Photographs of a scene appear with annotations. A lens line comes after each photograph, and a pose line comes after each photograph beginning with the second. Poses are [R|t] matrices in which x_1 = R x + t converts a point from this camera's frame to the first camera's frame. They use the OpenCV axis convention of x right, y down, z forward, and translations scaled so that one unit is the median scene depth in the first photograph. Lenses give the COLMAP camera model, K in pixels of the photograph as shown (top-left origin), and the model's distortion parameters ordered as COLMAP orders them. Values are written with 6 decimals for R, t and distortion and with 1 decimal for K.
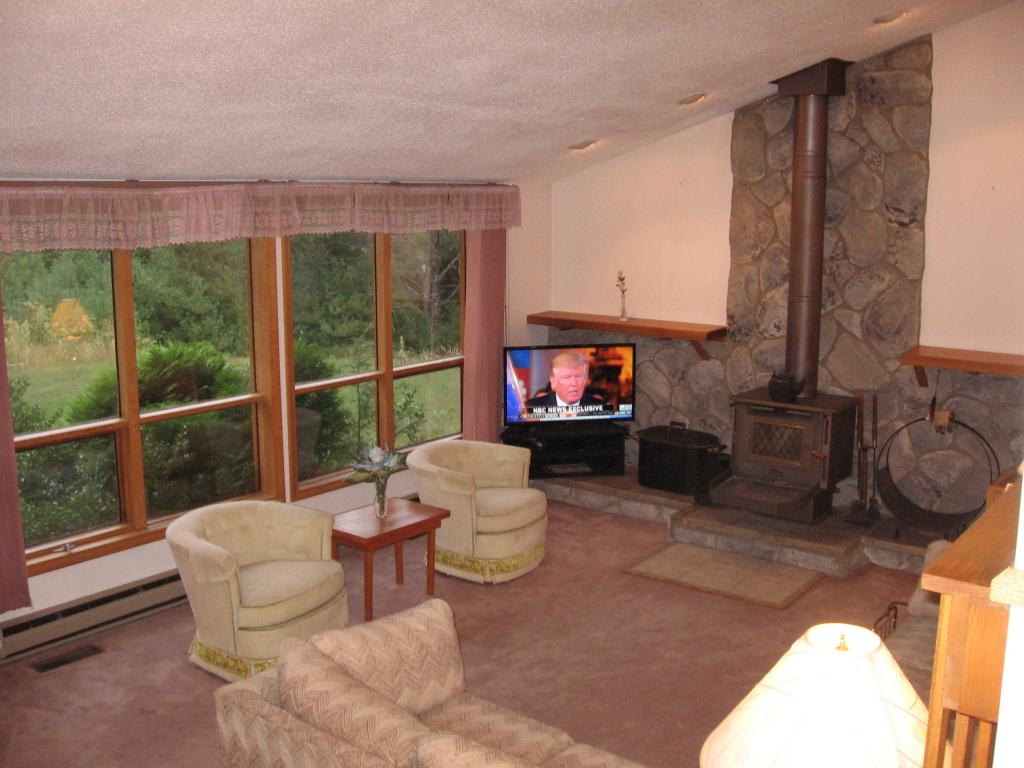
lens RADIAL K [[1065.1, 0, 521.3], [0, 1065.1, 375.5], [0, 0, 1]] dist [-0.117382, 0.000000]
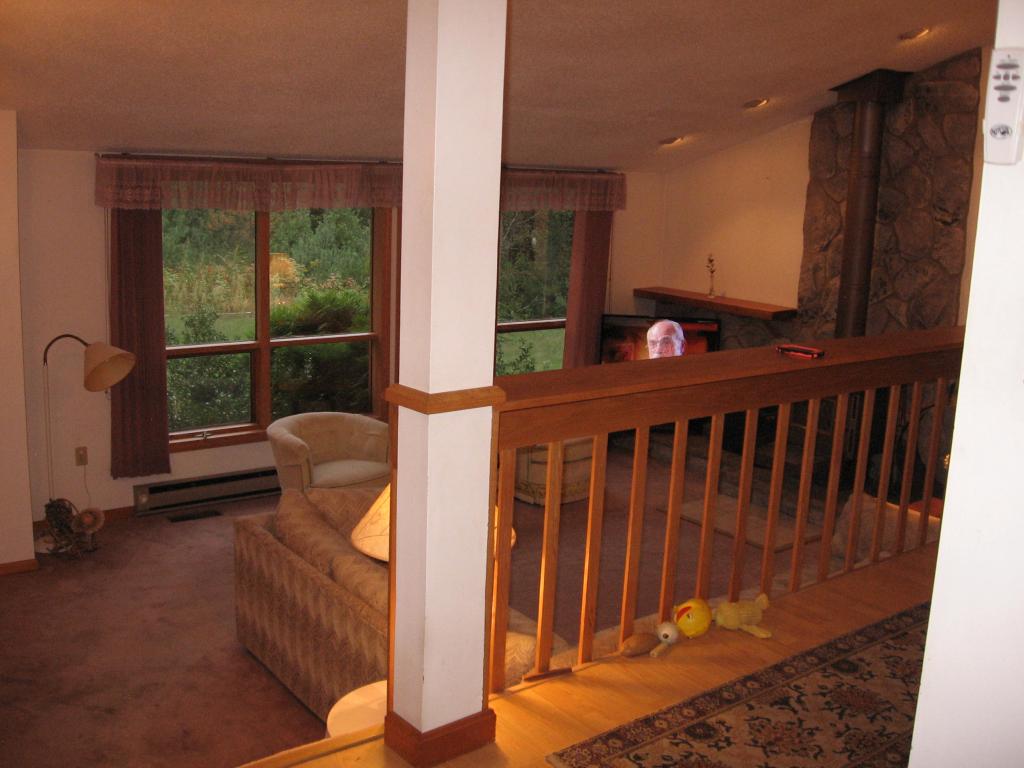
lens RADIAL K [[1065.1, 0, 516.0], [0, 1065.1, 378.9], [0, 0, 1]] dist [-0.117382, 0.000000]
pose [[0.963444, 0.084045, -0.254386, 0.223475], [-0.079023, 0.996424, 0.029916, 0.018955], [0.255991, -0.008720, 0.966640, -0.155824]]
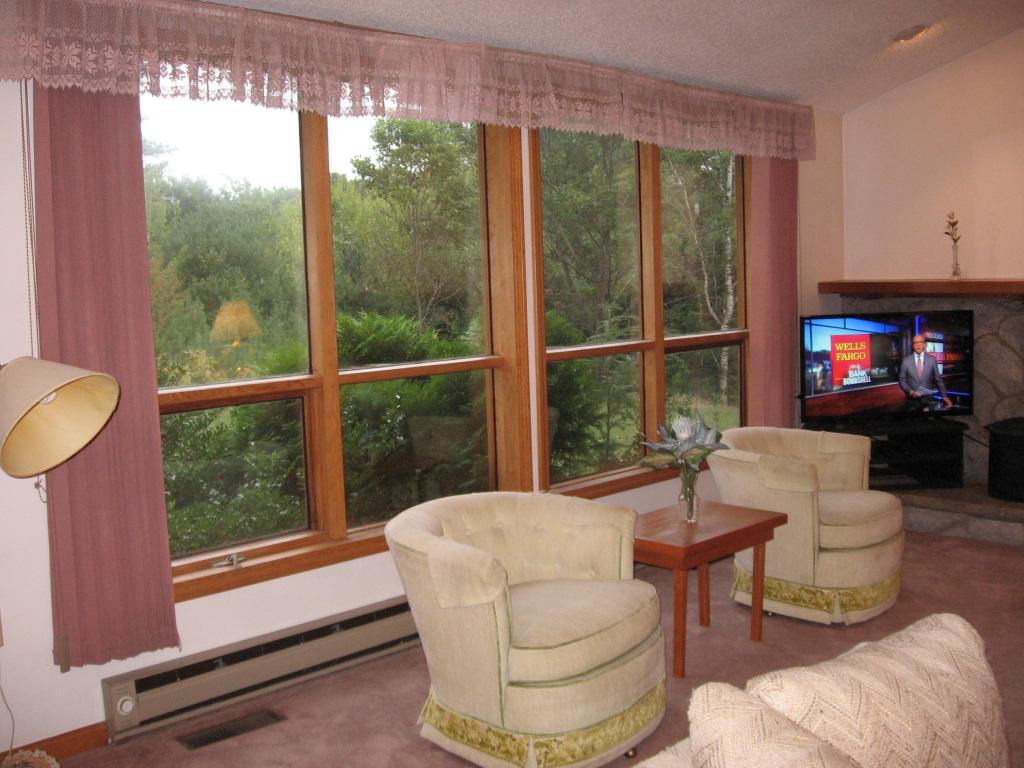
lens RADIAL K [[1065.1, 0, 517.4], [0, 1065.1, 378.5], [0, 0, 1]] dist [-0.117382, 0.000000]
pose [[0.989708, -0.018534, -0.141899, -0.126529], [0.008828, 0.997596, -0.068729, 0.077560], [0.142832, 0.066768, 0.987492, 0.278946]]
